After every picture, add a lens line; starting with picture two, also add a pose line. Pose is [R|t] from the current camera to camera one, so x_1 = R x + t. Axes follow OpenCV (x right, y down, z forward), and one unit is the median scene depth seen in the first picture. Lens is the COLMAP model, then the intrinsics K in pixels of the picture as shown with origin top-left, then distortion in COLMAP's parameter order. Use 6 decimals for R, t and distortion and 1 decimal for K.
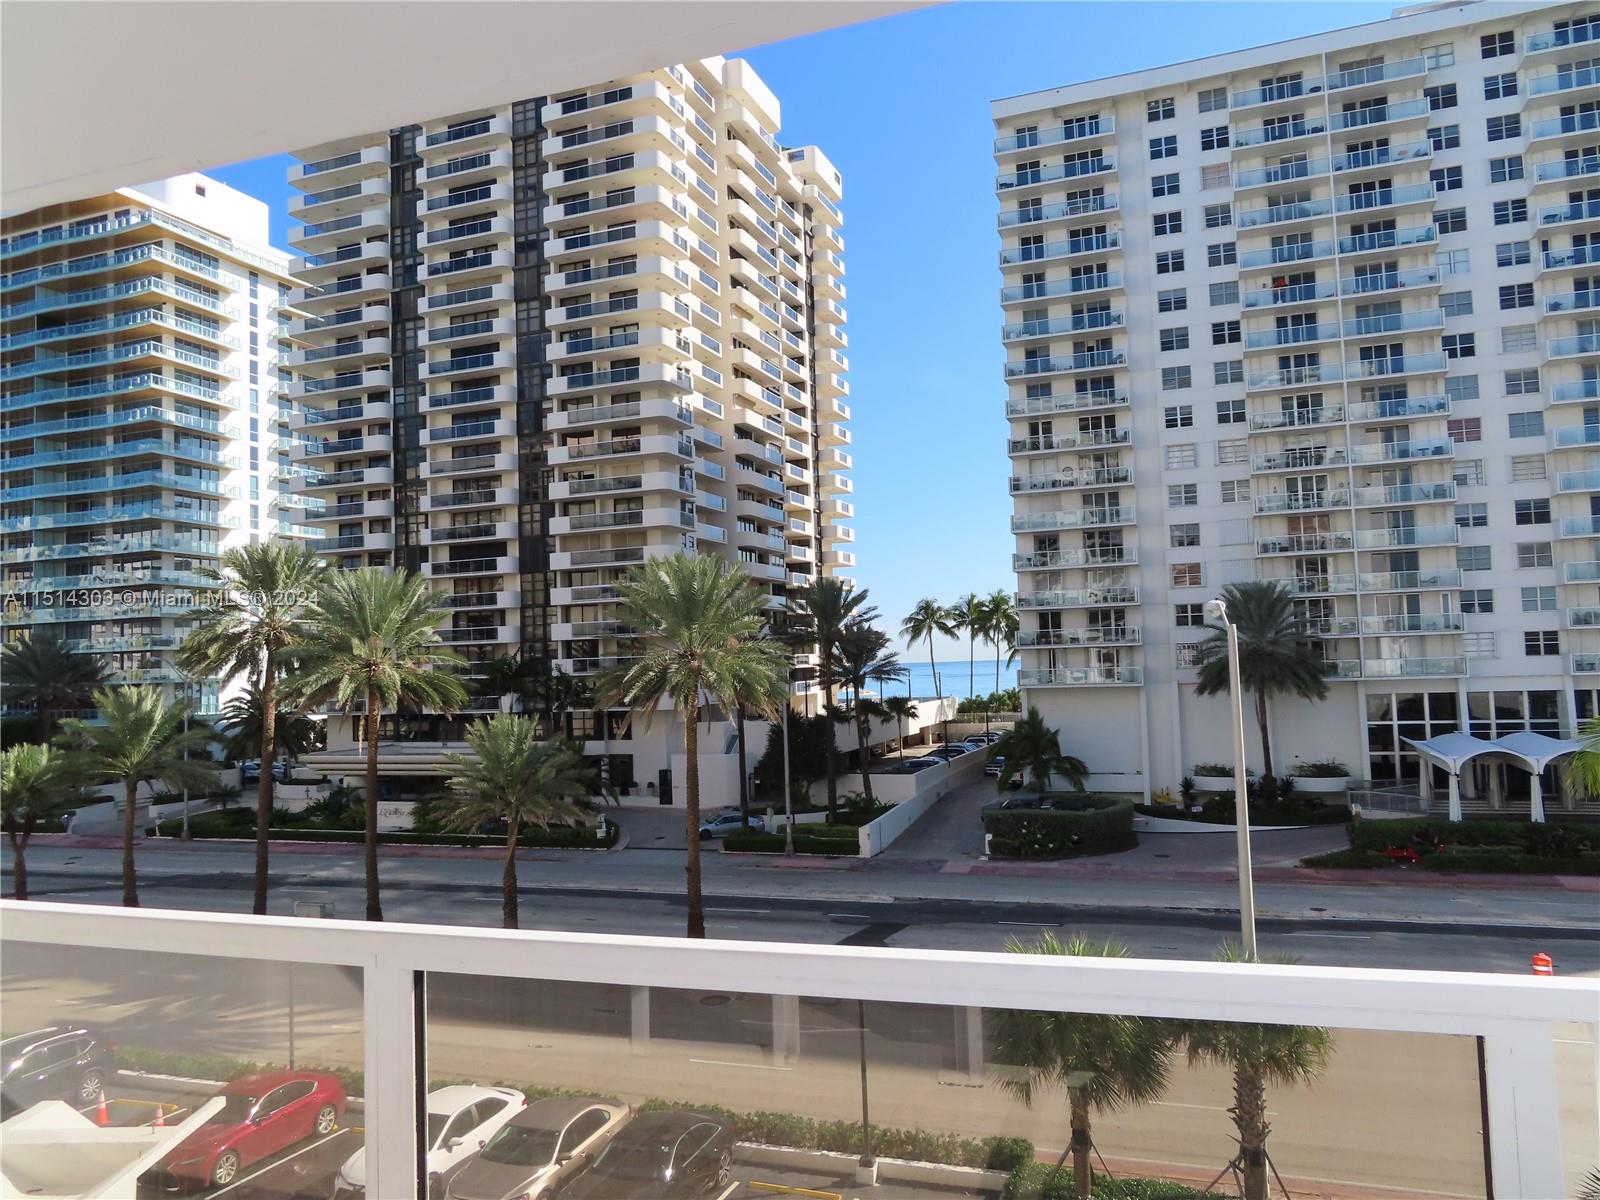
lens RADIAL K [[1139.9, 0, 794.9], [0, 1139.9, 596.1], [0, 0, 1]] dist [-0.010940, 0.003424]
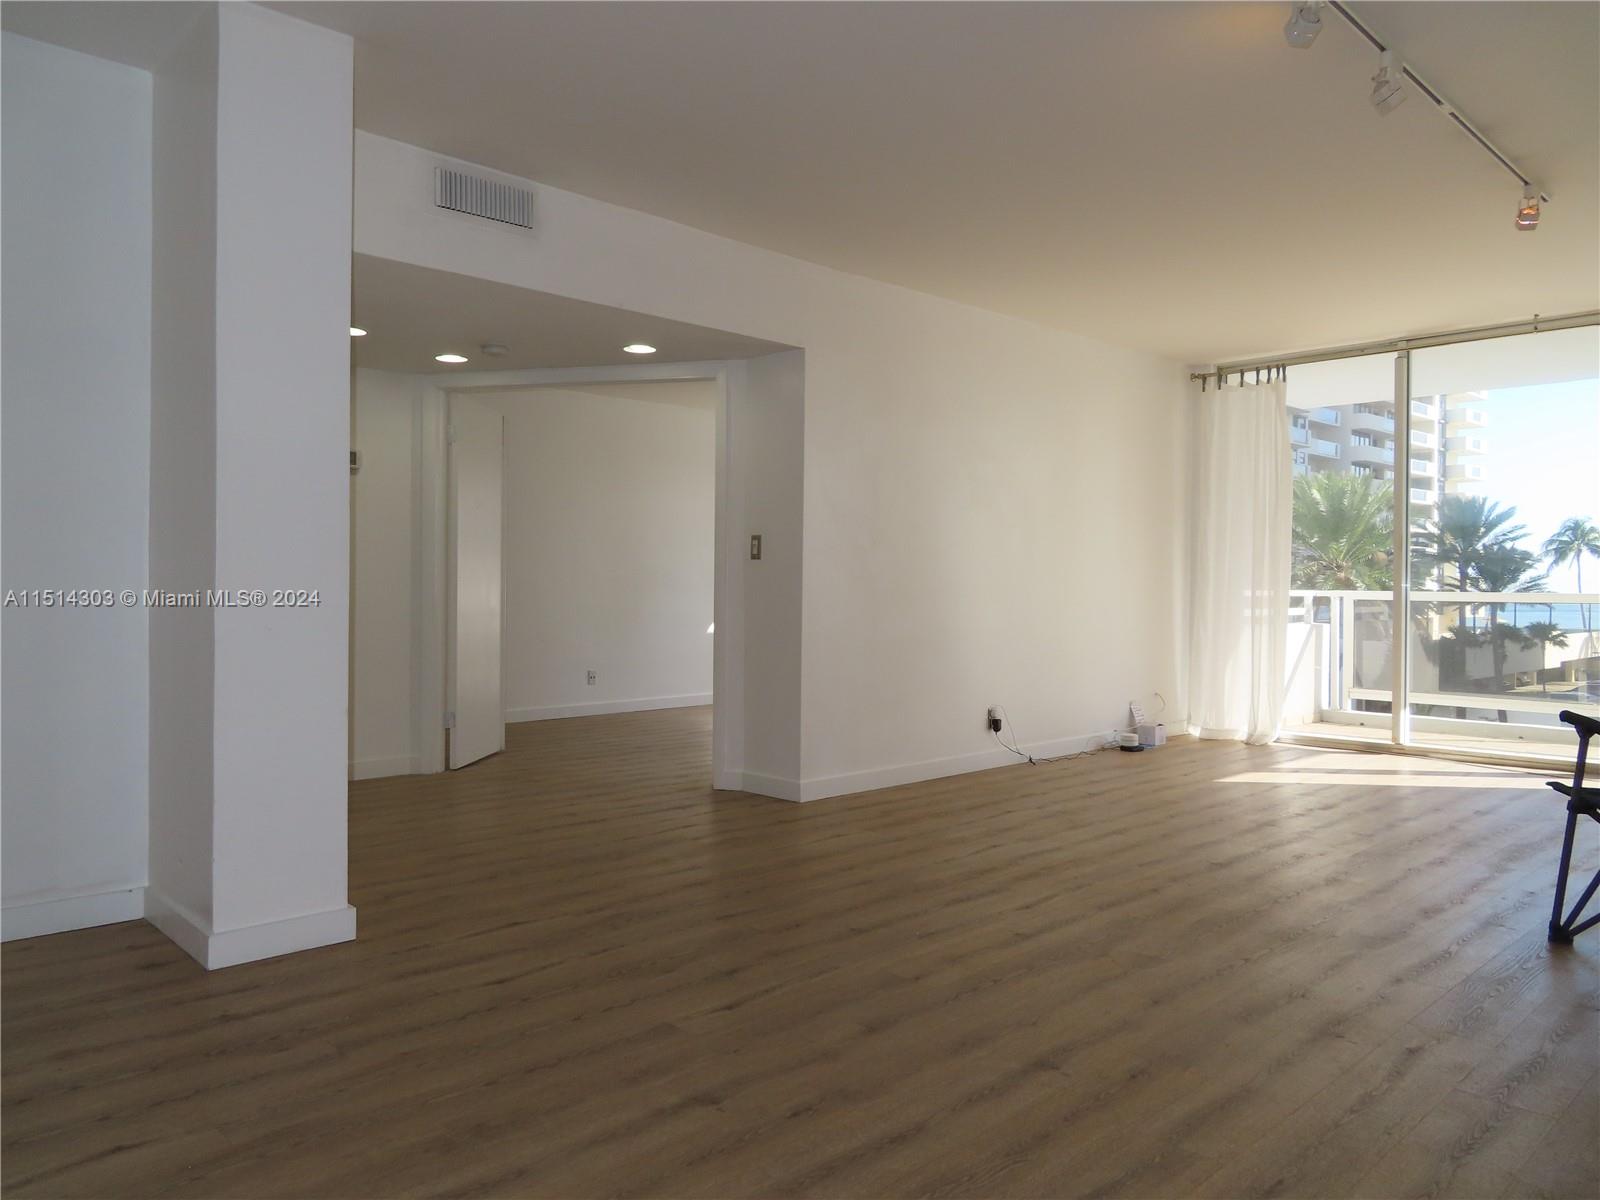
lens RADIAL K [[1139.9, 0, 794.9], [0, 1139.9, 596.1], [0, 0, 1]] dist [-0.010940, 0.003424]
pose [[0.888169, 0.039783, -0.457792, -0.028646], [-0.005931, 0.997155, 0.075148, 0.000740], [0.459479, -0.064029, 0.885878, -0.098810]]
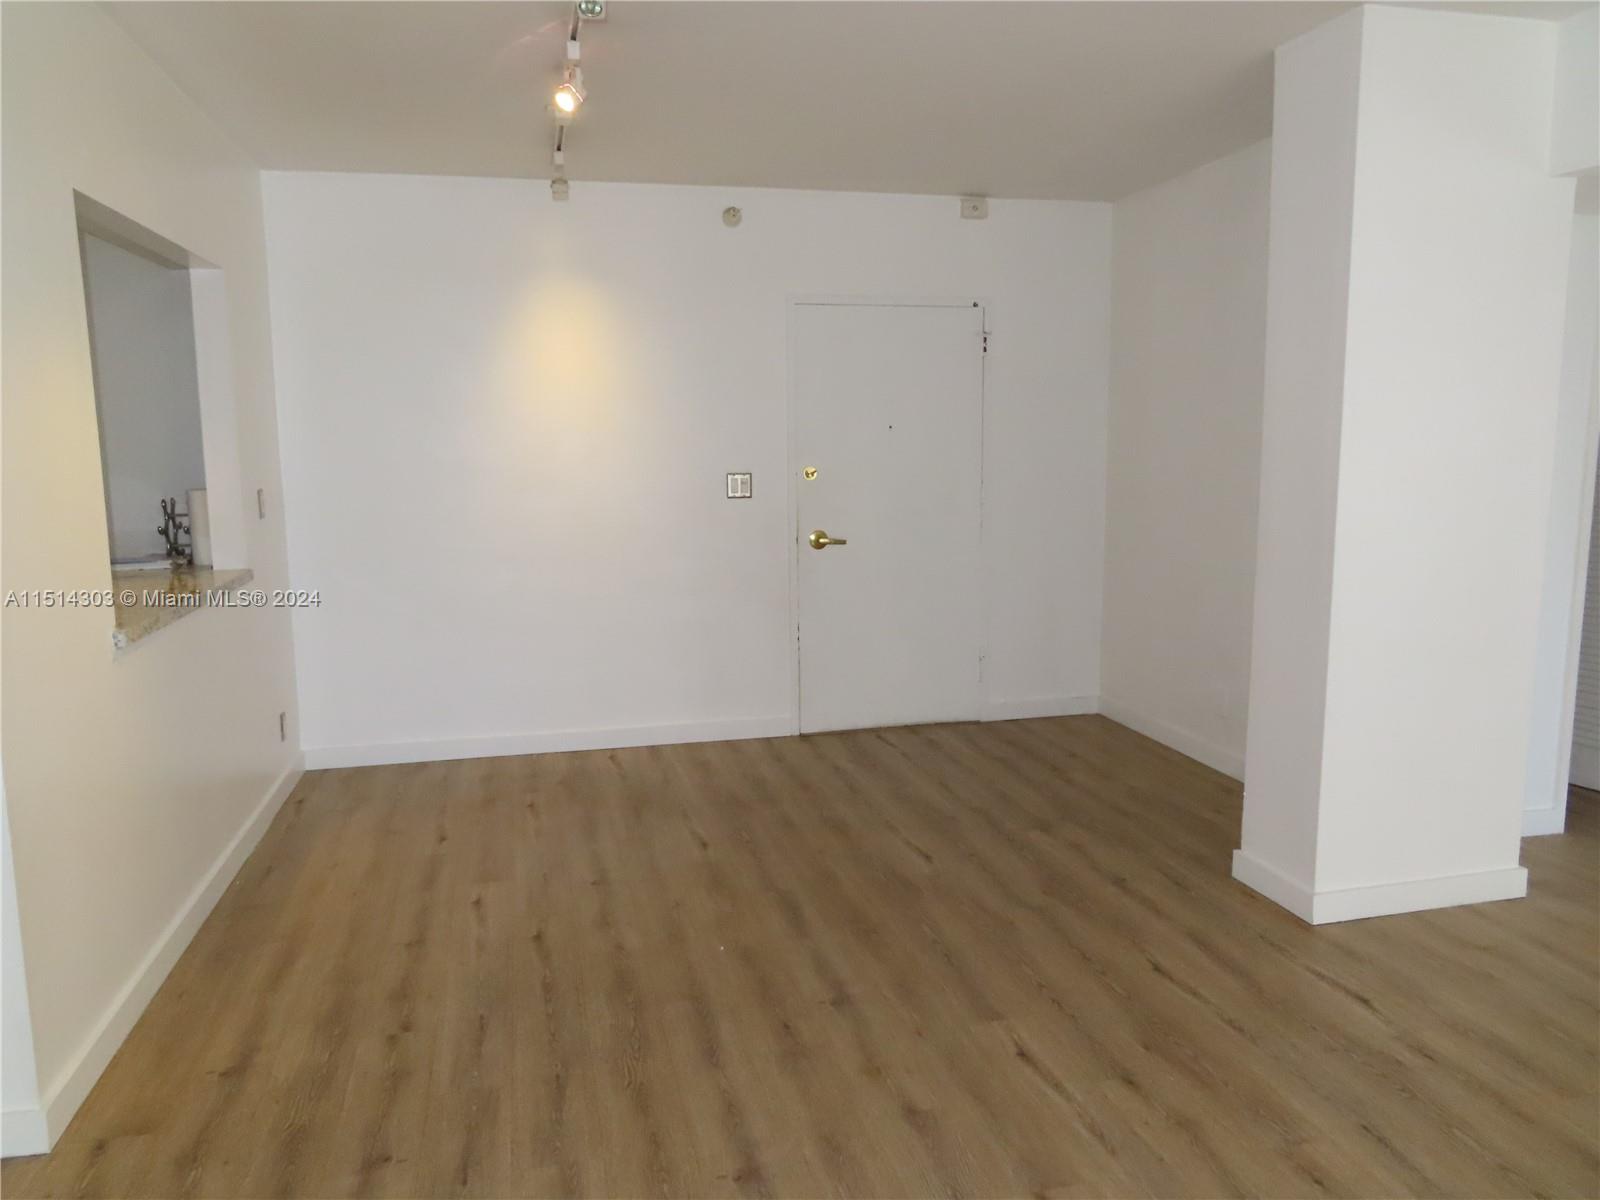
lens RADIAL K [[1139.9, 0, 794.9], [0, 1139.9, 596.1], [0, 0, 1]] dist [-0.010940, 0.003424]
pose [[-0.843724, 0.117184, -0.523830, -0.023788], [0.068588, 0.991416, 0.111312, -0.002032], [0.532378, 0.057988, -0.844518, -0.044791]]
